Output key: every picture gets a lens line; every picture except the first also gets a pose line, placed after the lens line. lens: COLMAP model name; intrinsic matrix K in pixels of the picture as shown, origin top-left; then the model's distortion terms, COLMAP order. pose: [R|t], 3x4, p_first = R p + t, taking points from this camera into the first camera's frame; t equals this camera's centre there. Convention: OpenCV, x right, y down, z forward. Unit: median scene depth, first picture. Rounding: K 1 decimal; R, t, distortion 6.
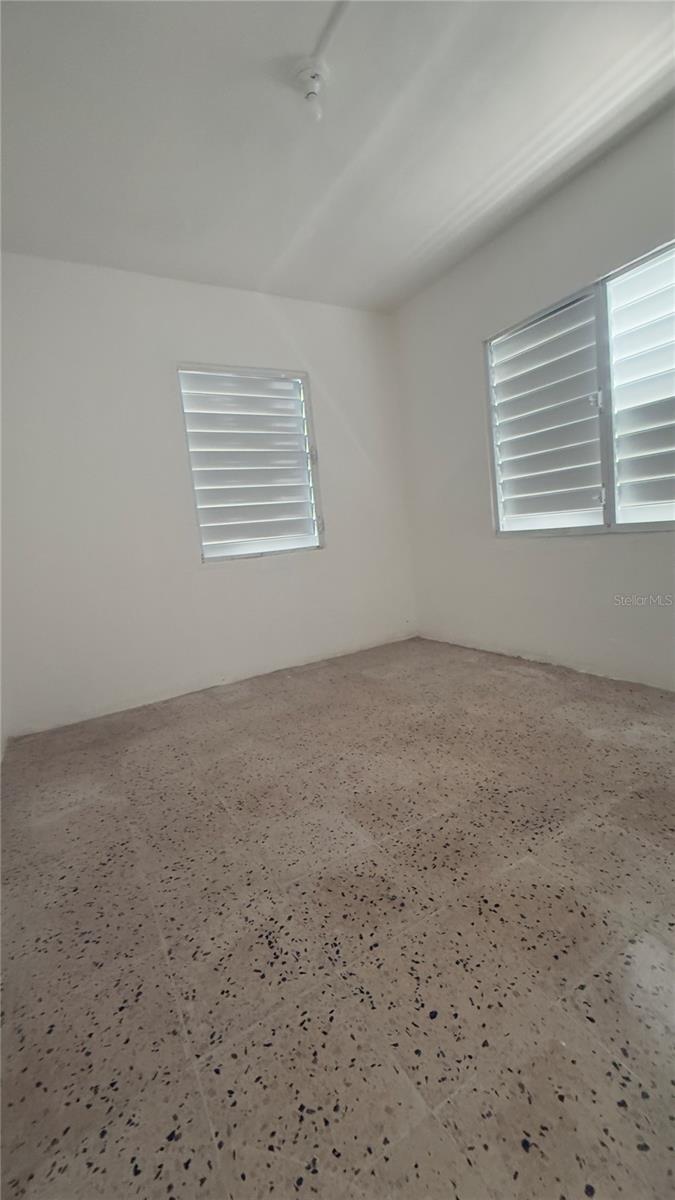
lens RADIAL K [[479.0, 0, 339.3], [0, 479.0, 593.7], [0, 0, 1]] dist [-0.000181, 0.000746]
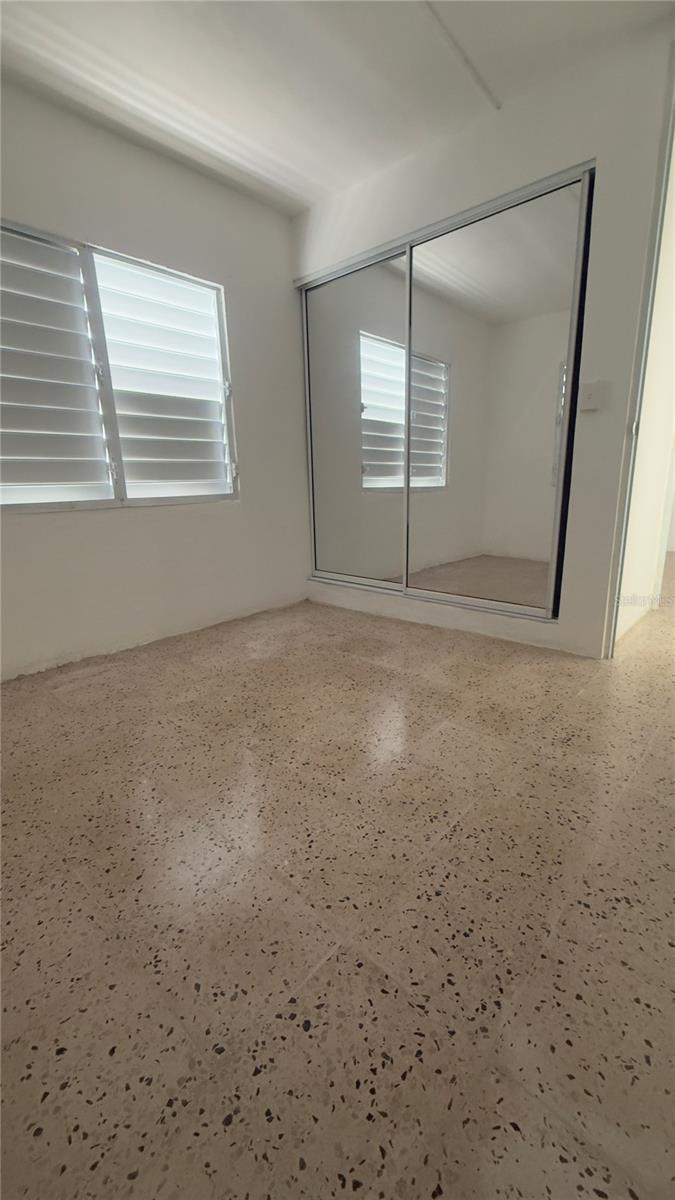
lens RADIAL K [[479.0, 0, 339.3], [0, 479.0, 593.7], [0, 0, 1]] dist [-0.000181, 0.000746]
pose [[-0.287115, -0.116765, 0.950753, -0.736473], [0.175580, 0.969311, 0.172067, -0.052555], [-0.941667, 0.216336, -0.257802, 1.105767]]
